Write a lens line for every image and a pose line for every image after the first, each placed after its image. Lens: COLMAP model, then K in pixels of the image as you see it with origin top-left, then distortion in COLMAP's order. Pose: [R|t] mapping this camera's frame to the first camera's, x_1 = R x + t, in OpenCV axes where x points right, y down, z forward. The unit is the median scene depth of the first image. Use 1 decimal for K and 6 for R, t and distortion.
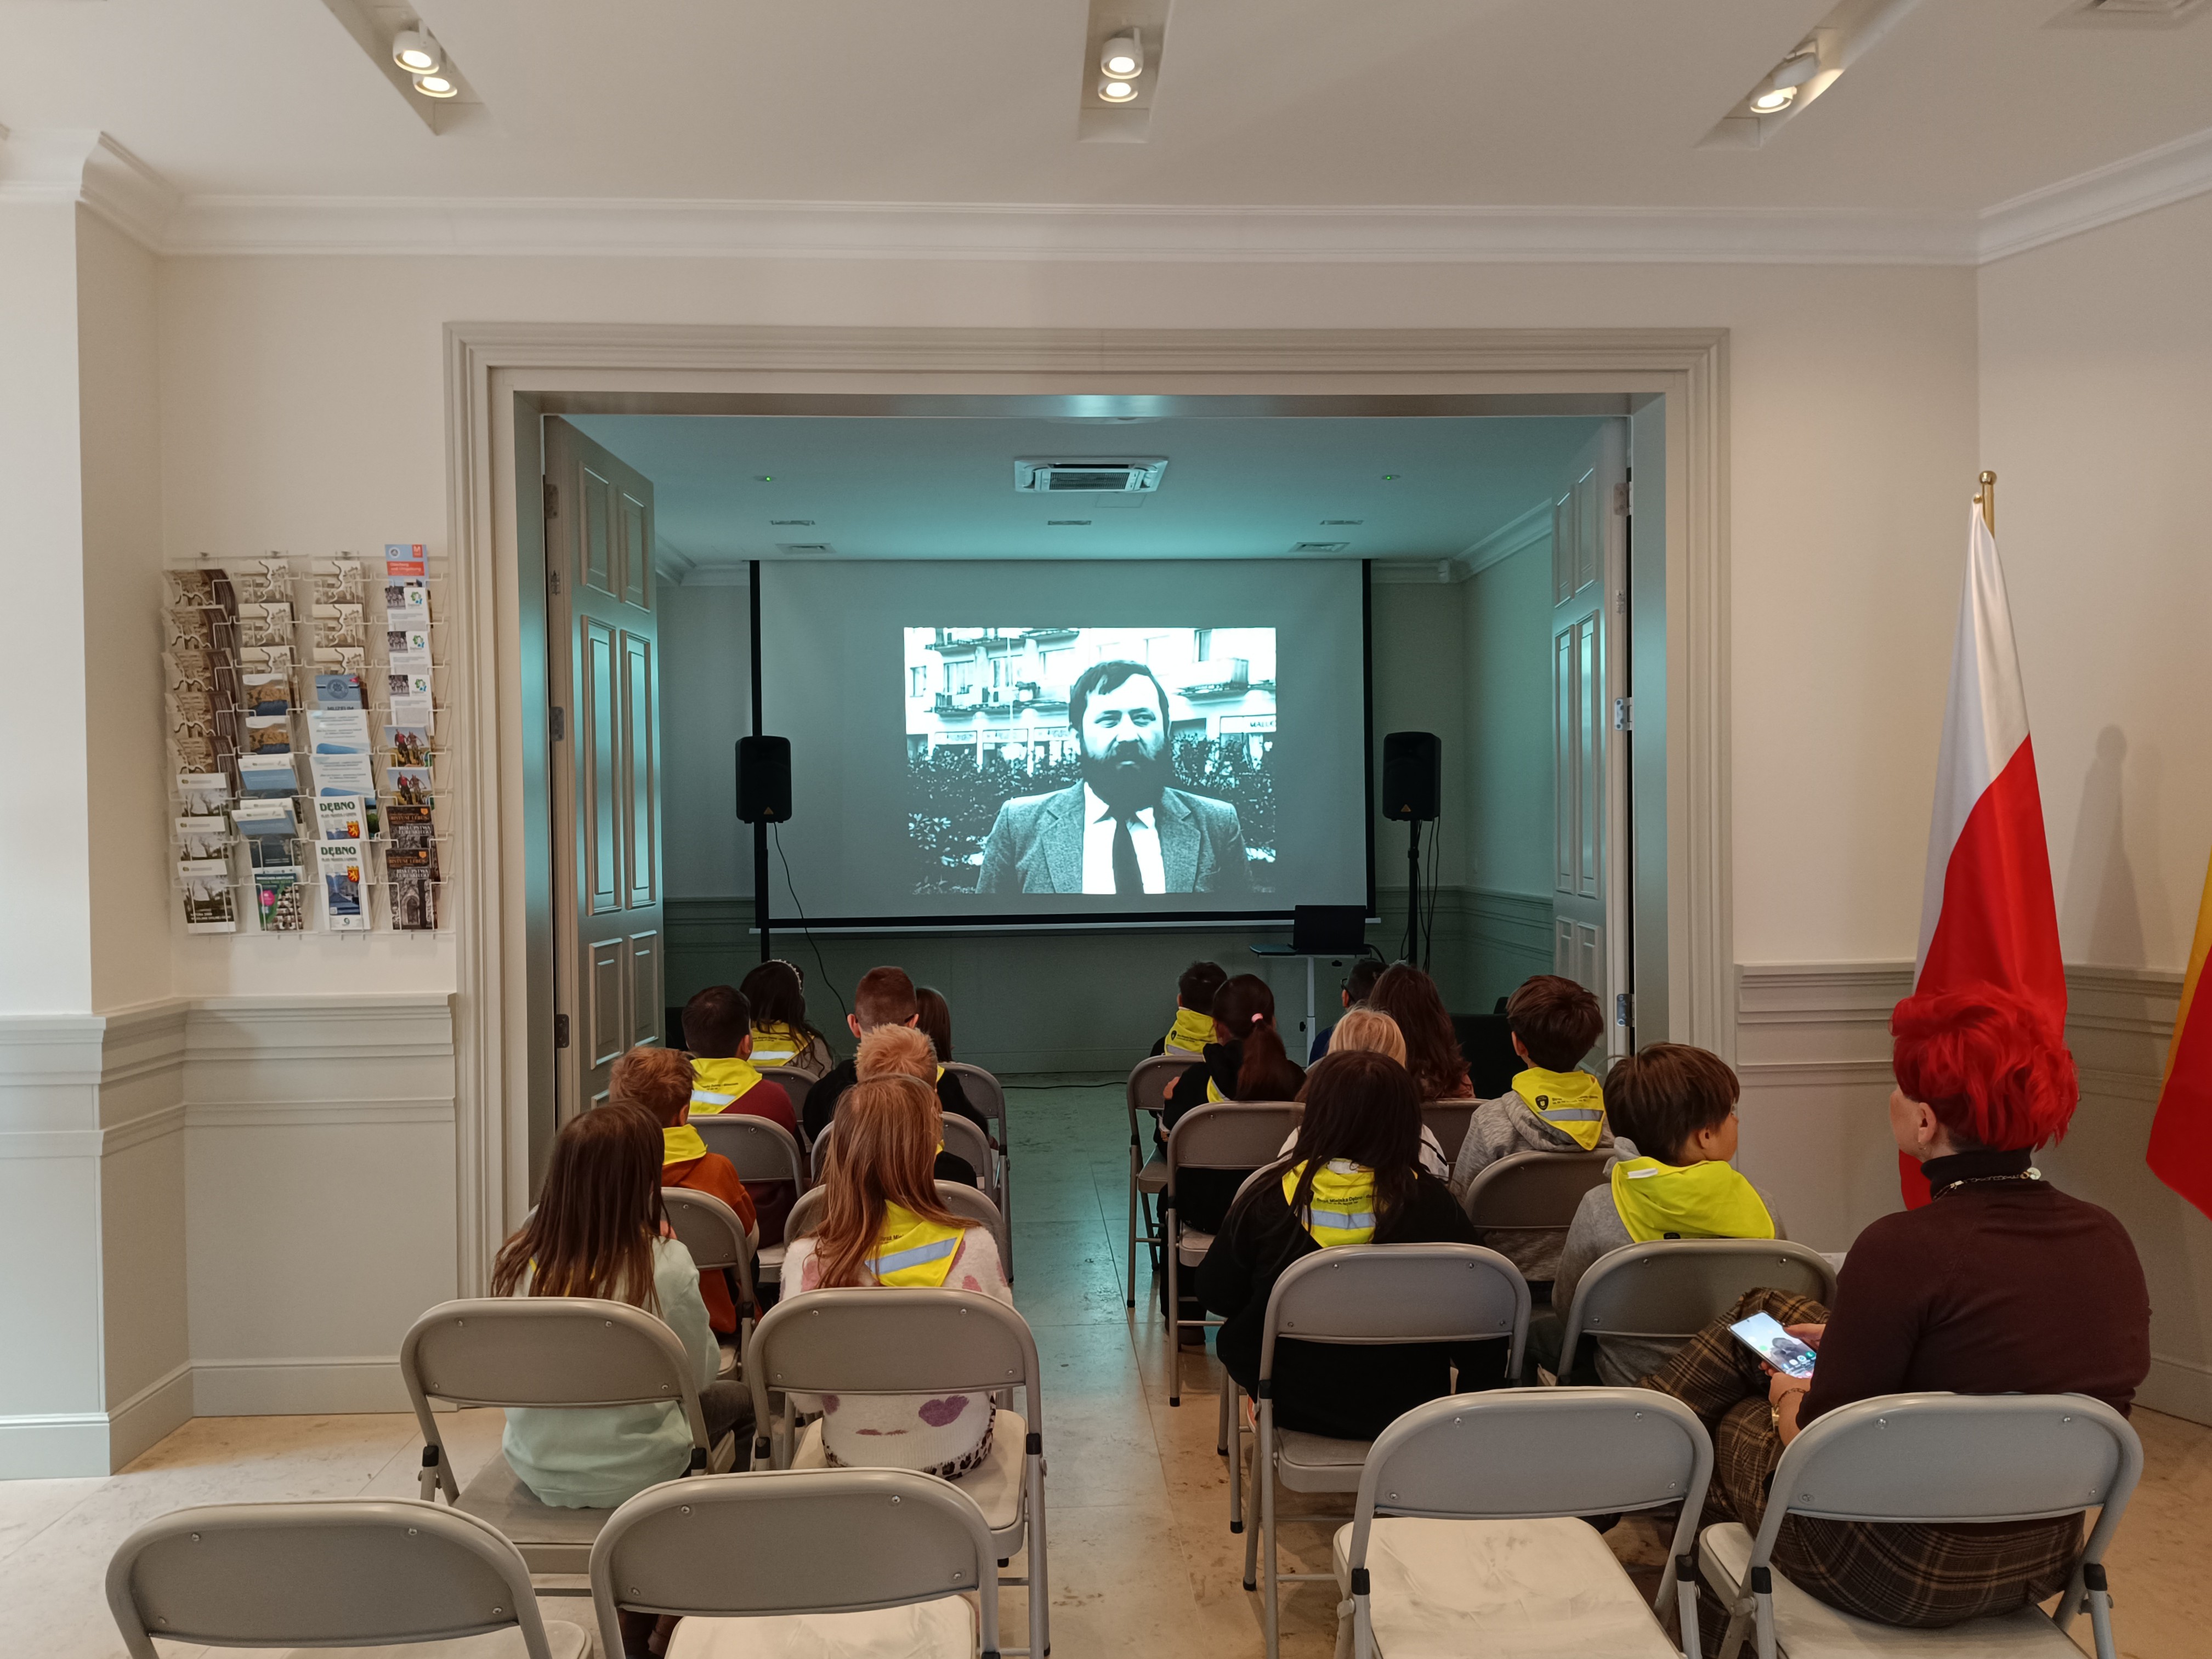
lens RADIAL K [[1524.7, 0, 1098.2], [0, 1524.7, 813.4], [0, 0, 1]] dist [0.004881, -0.014597]
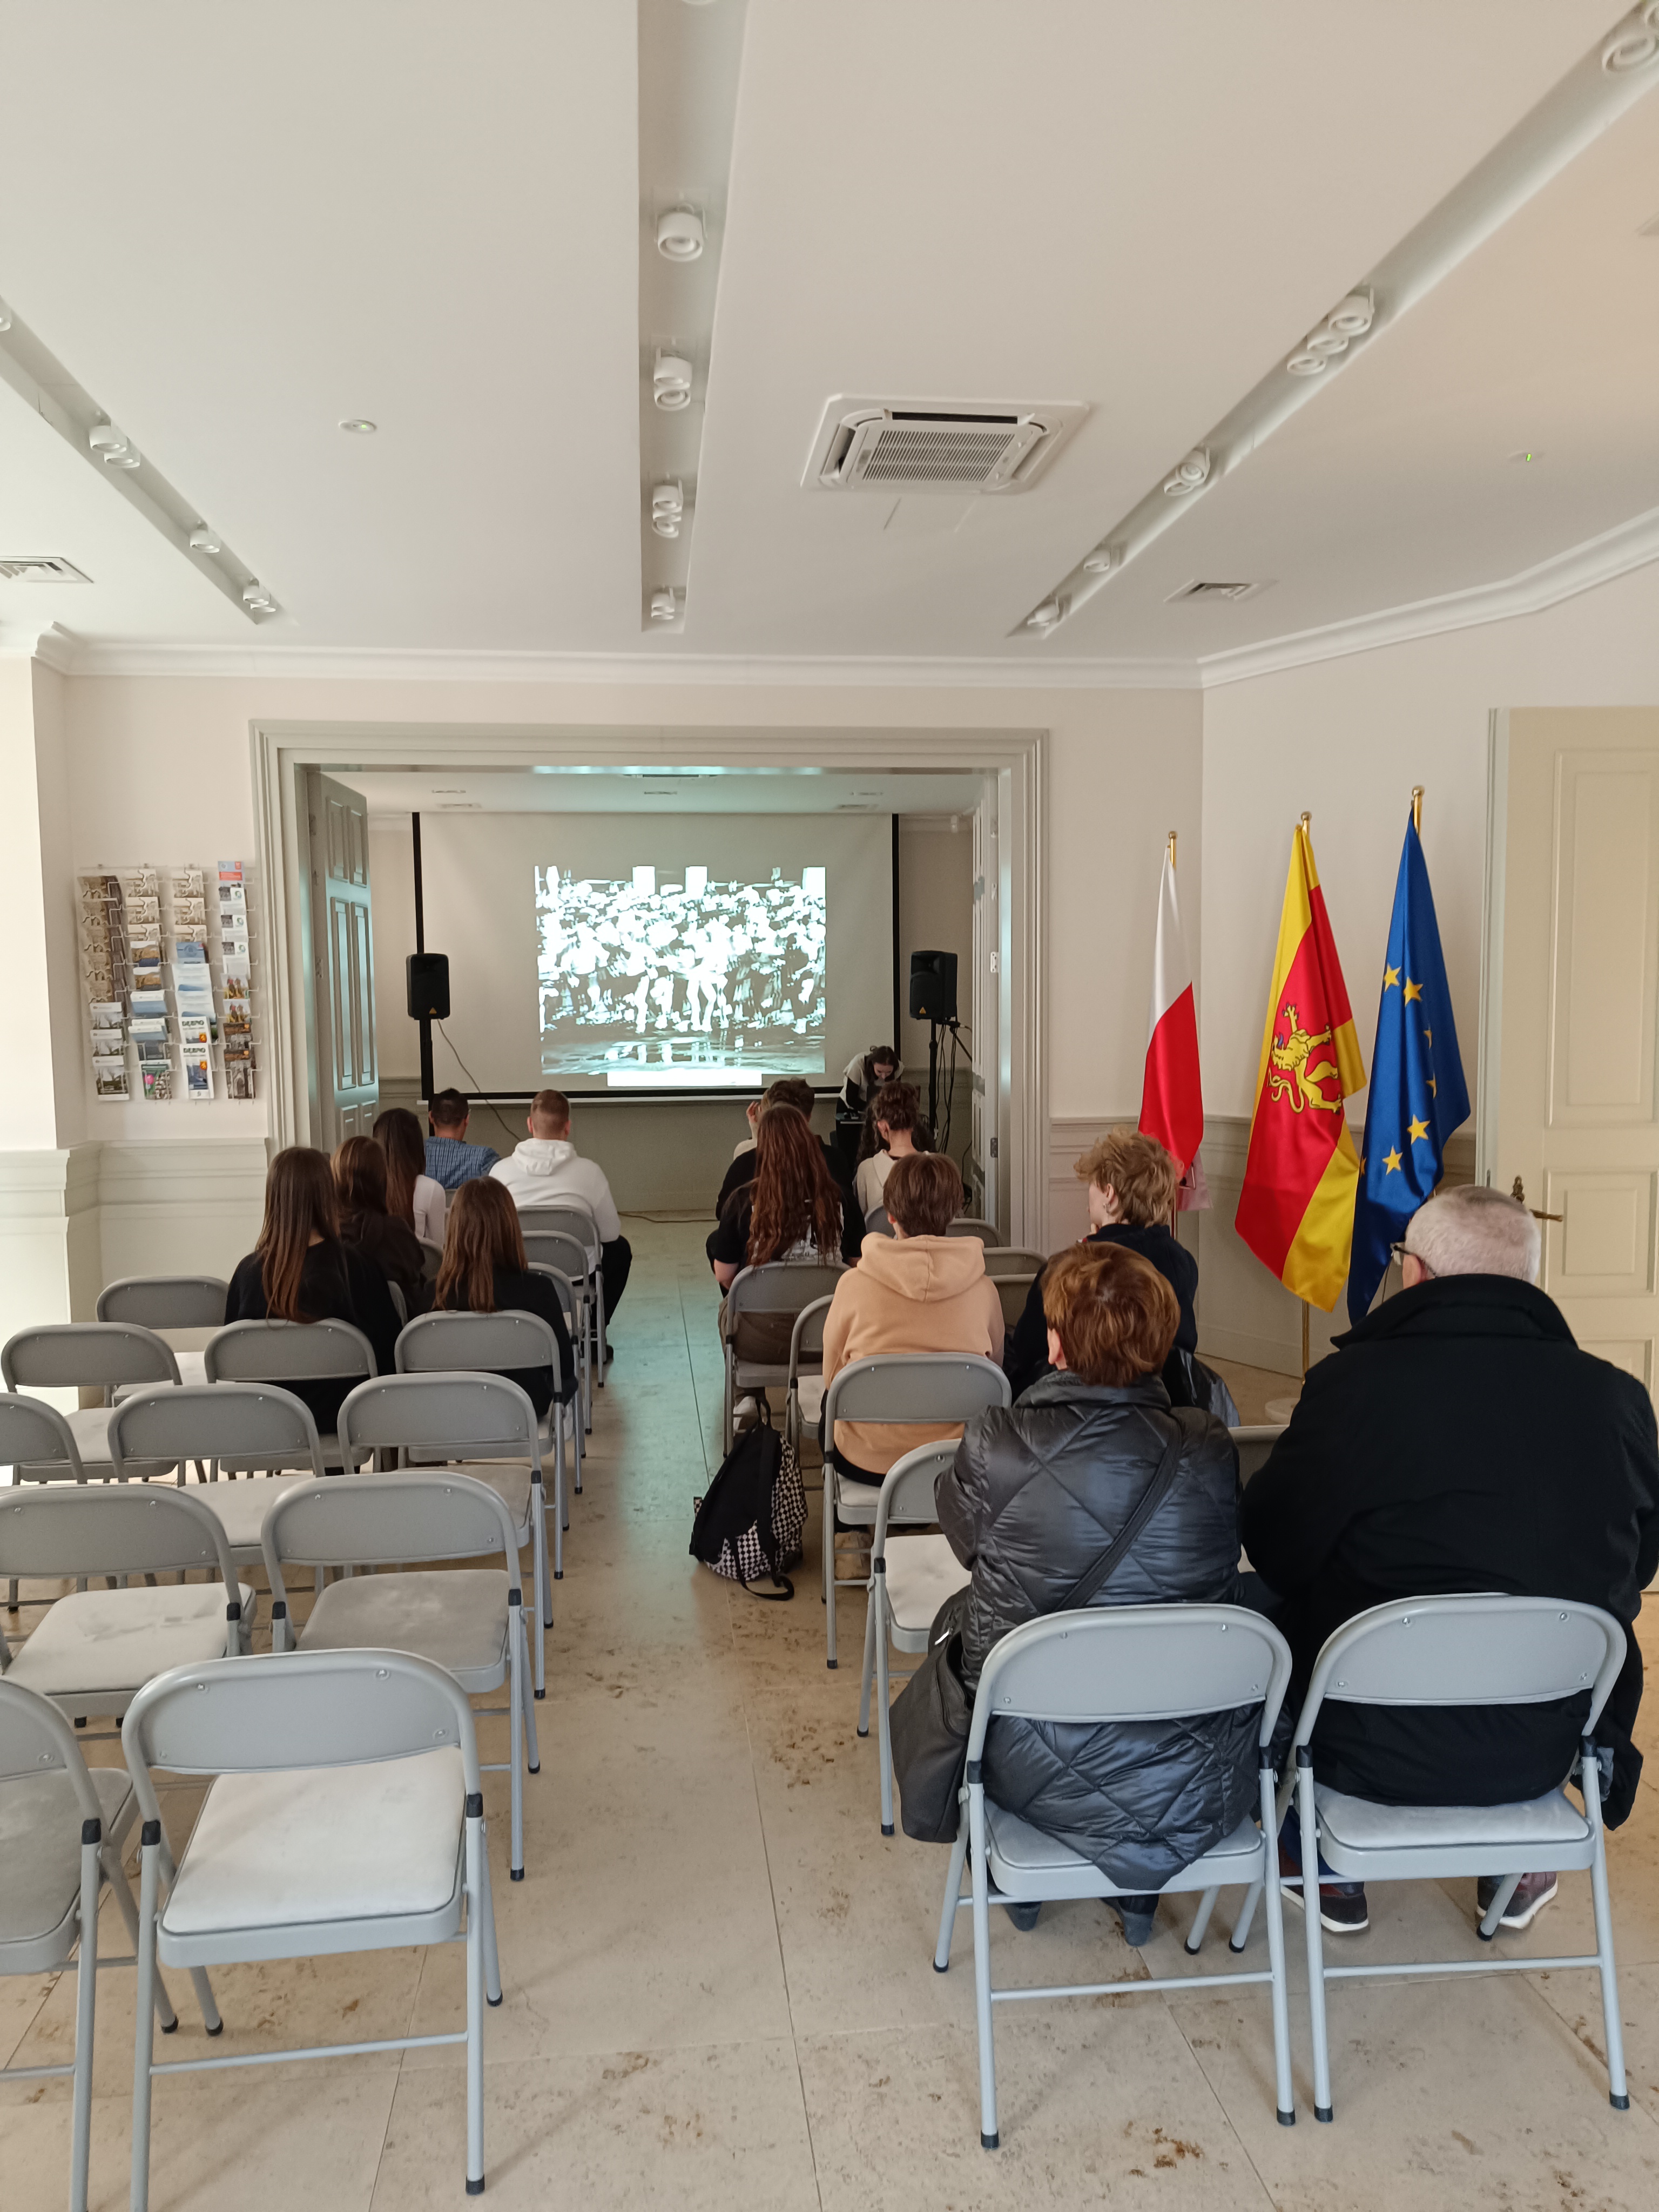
lens RADIAL K [[1524.8, 0, 810.7], [0, 1524.8, 1108.2], [0, 0, 1]] dist [0.004881, -0.014597]
pose [[0.998482, -0.002760, 0.055015, 0.071205], [-0.001389, 0.997165, 0.075233, -0.037383], [-0.055067, -0.075195, 0.995647, -0.664651]]
